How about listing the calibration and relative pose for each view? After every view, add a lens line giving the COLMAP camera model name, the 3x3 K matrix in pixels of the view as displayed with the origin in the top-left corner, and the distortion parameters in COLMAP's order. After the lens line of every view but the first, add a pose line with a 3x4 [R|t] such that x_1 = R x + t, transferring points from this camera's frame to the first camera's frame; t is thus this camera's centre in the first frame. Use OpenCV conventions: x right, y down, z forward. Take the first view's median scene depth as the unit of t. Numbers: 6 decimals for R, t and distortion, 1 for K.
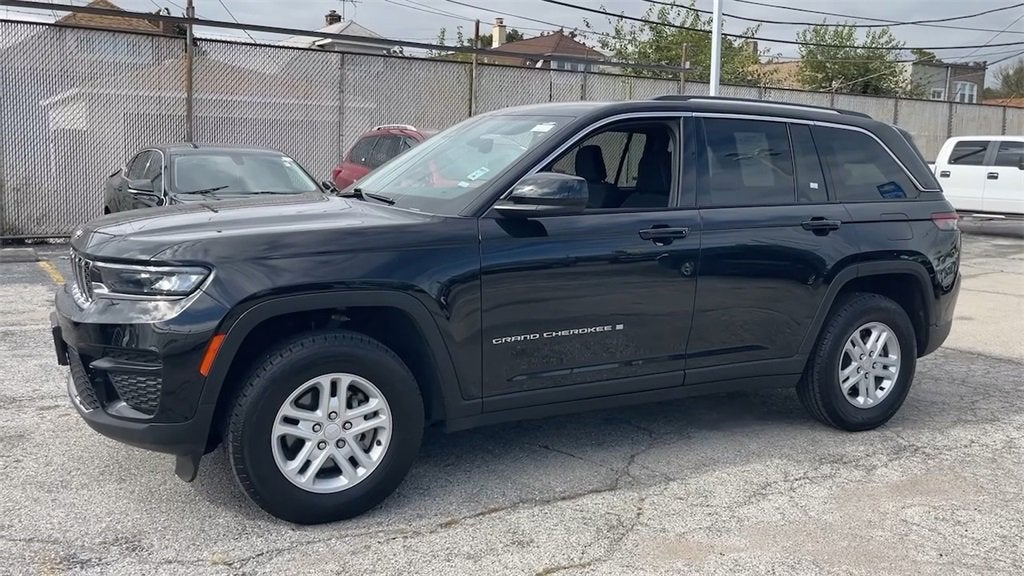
lens RADIAL K [[892.7, 0, 512.0], [0, 892.7, 288.0], [0, 0, 1]] dist [0.041033, -0.021099]
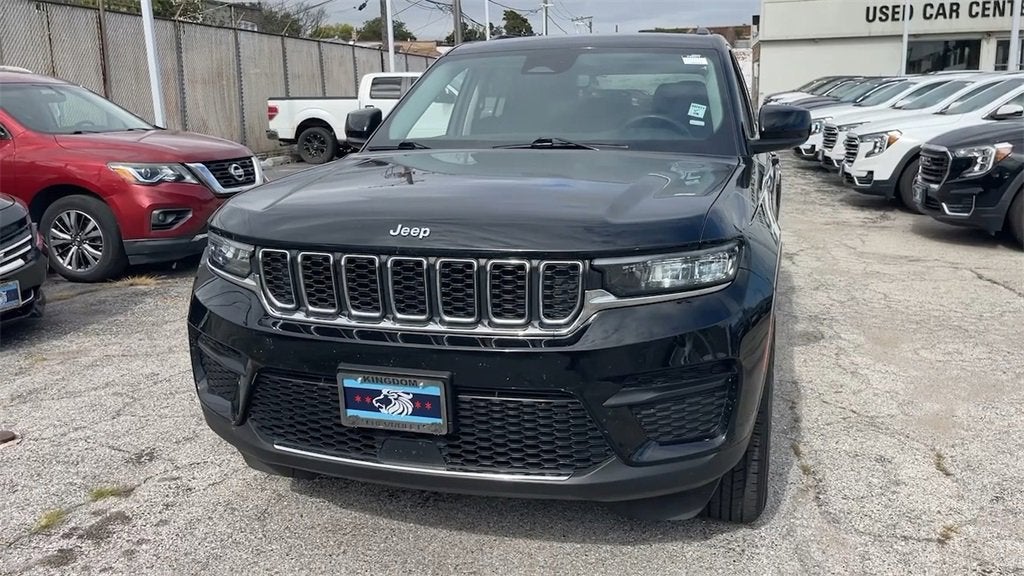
lens RADIAL K [[892.7, 0, 512.0], [0, 892.7, 288.0], [0, 0, 1]] dist [0.041033, -0.021099]
pose [[0.696759, -0.180263, 0.694285, -0.756926], [0.134139, 0.983577, 0.120757, -0.076345], [-0.704651, 0.008992, 0.709497, 0.423872]]
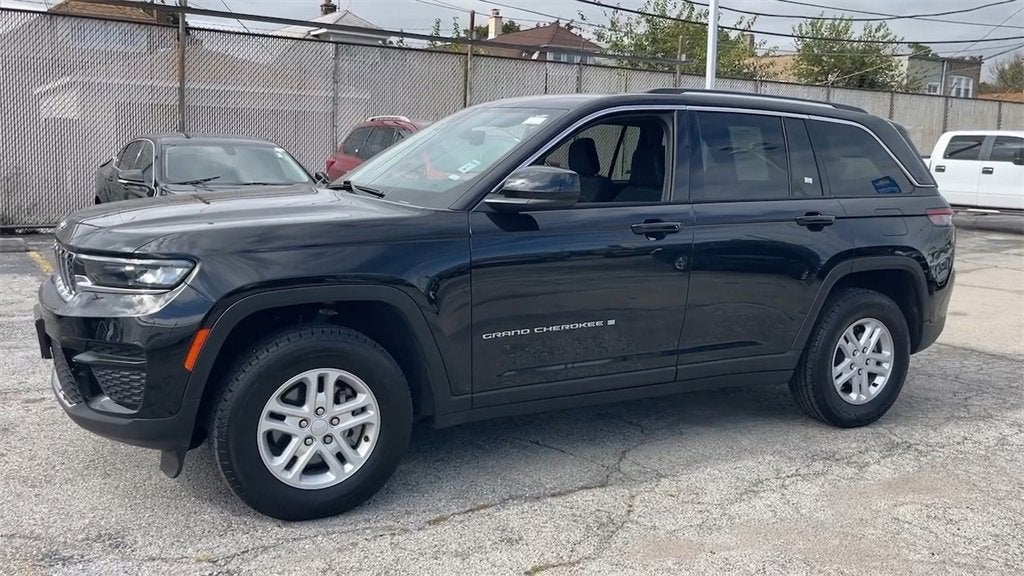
lens RADIAL K [[892.7, 0, 512.0], [0, 892.7, 288.0], [0, 0, 1]] dist [0.041033, -0.021099]
pose [[0.999972, 0.005087, 0.005488, 0.004329], [-0.005136, 0.999947, 0.008960, -0.002491], [-0.005442, -0.008988, 0.999945, 0.009821]]
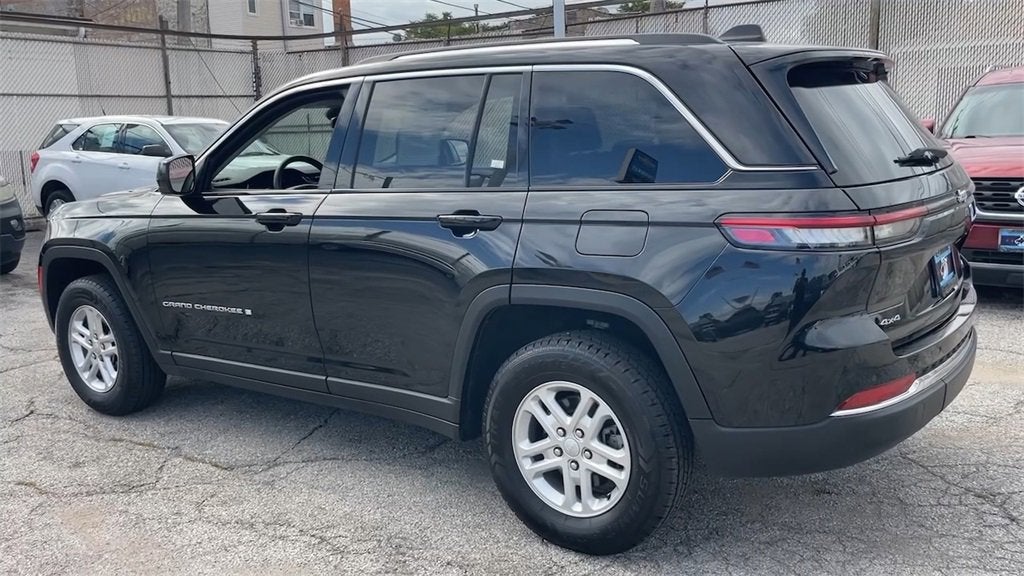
lens RADIAL K [[892.7, 0, 512.0], [0, 892.7, 288.0], [0, 0, 1]] dist [0.041033, -0.021099]
pose [[0.434889, 0.124404, -0.891849, 1.015373], [-0.080833, 0.991806, 0.098931, -0.093328], [0.896849, 0.029067, 0.441382, 0.751395]]
